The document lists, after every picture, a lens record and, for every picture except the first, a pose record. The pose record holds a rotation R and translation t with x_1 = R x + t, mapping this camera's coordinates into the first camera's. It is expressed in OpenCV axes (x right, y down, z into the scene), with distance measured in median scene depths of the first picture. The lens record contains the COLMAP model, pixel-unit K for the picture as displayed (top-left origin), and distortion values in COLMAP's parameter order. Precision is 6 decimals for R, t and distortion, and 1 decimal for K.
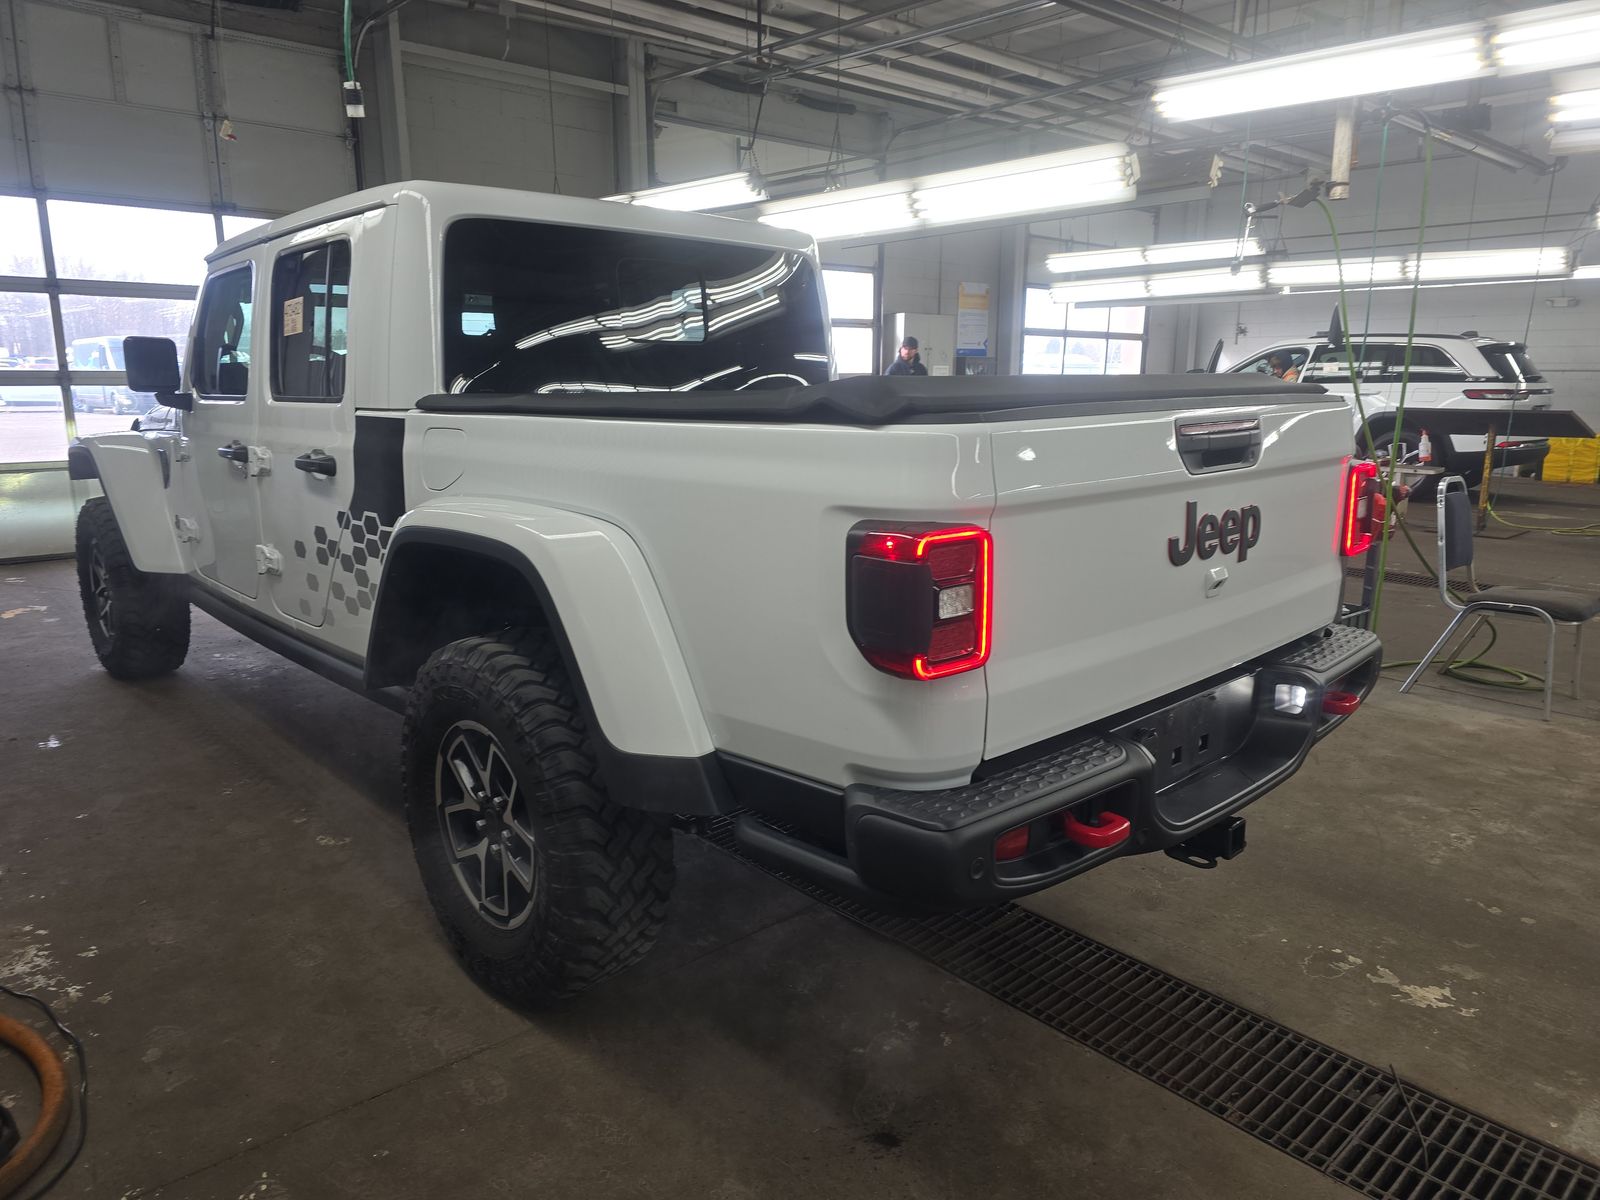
lens RADIAL K [[1088.9, 0, 807.1], [0, 1088.9, 591.6], [0, 0, 1]] dist [0.066163, -0.054588]
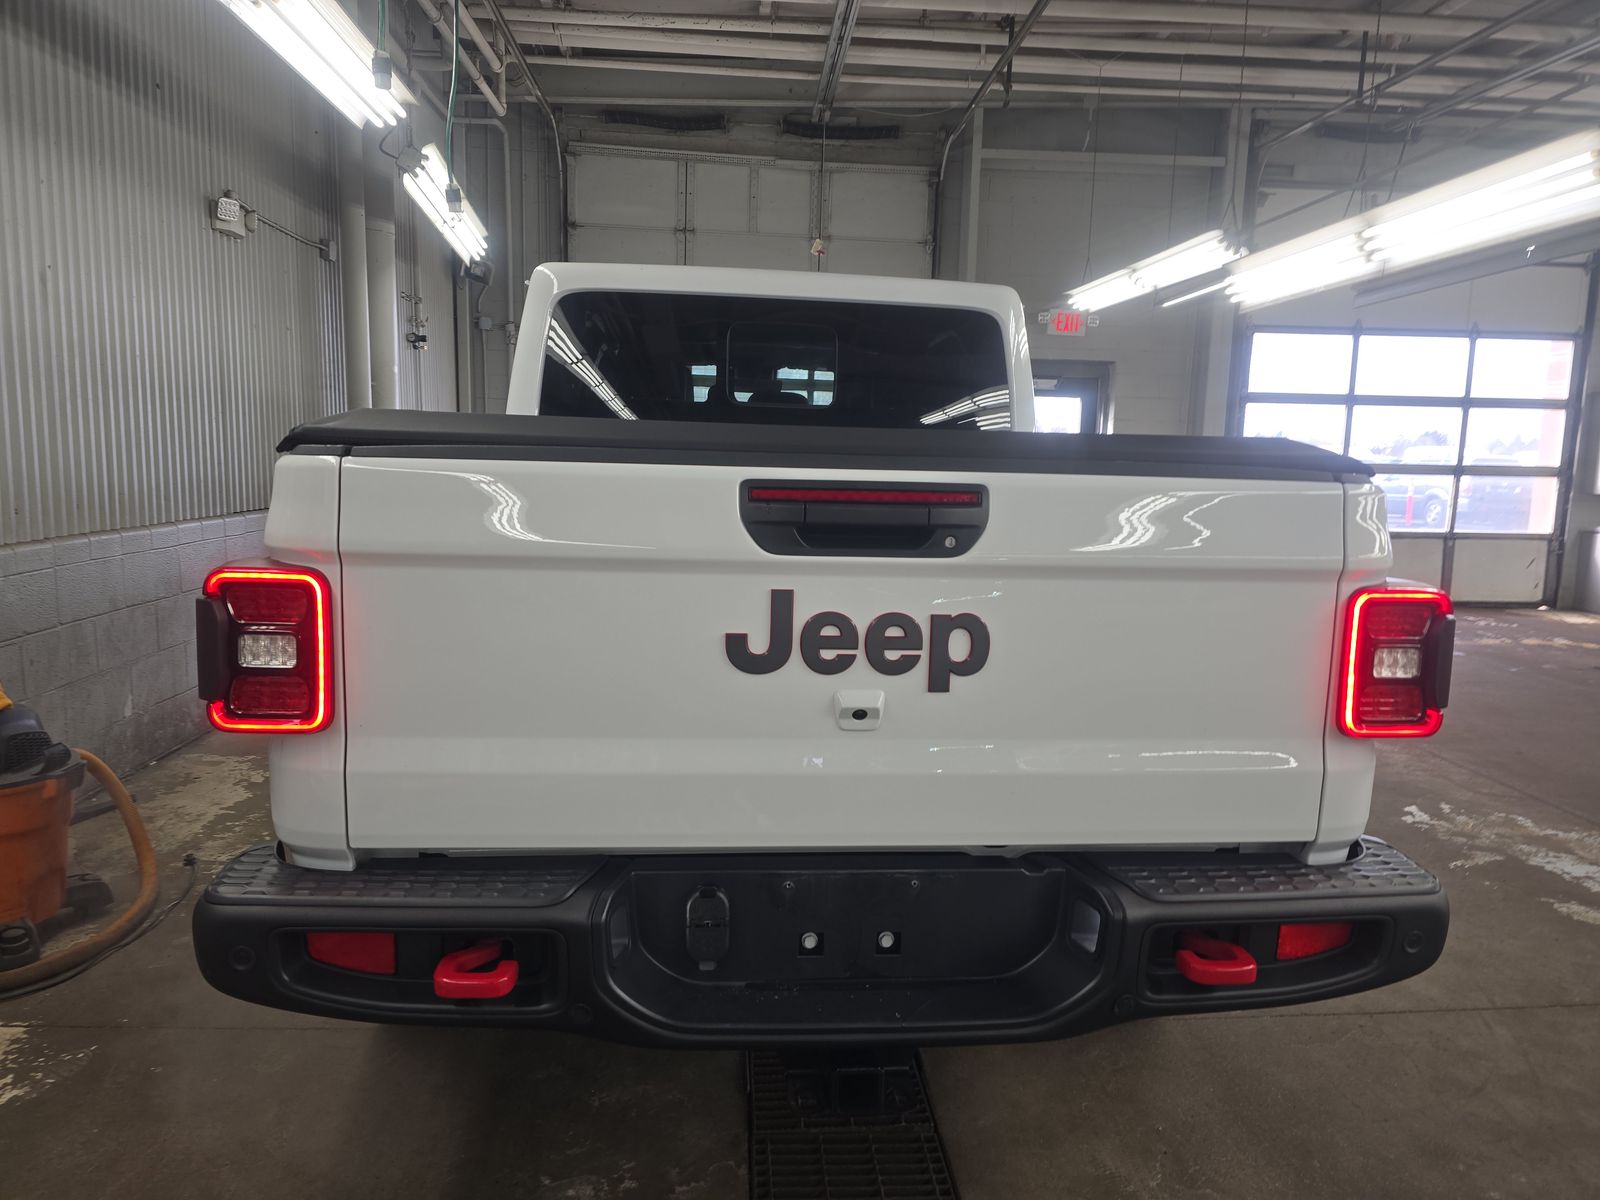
lens RADIAL K [[1088.9, 0, 807.1], [0, 1088.9, 591.6], [0, 0, 1]] dist [0.066163, -0.054588]
pose [[0.784390, 0.099239, -0.612277, 0.223476], [-0.149149, 0.988332, -0.030884, -0.016783], [0.602068, 0.115546, 0.790040, 0.118885]]
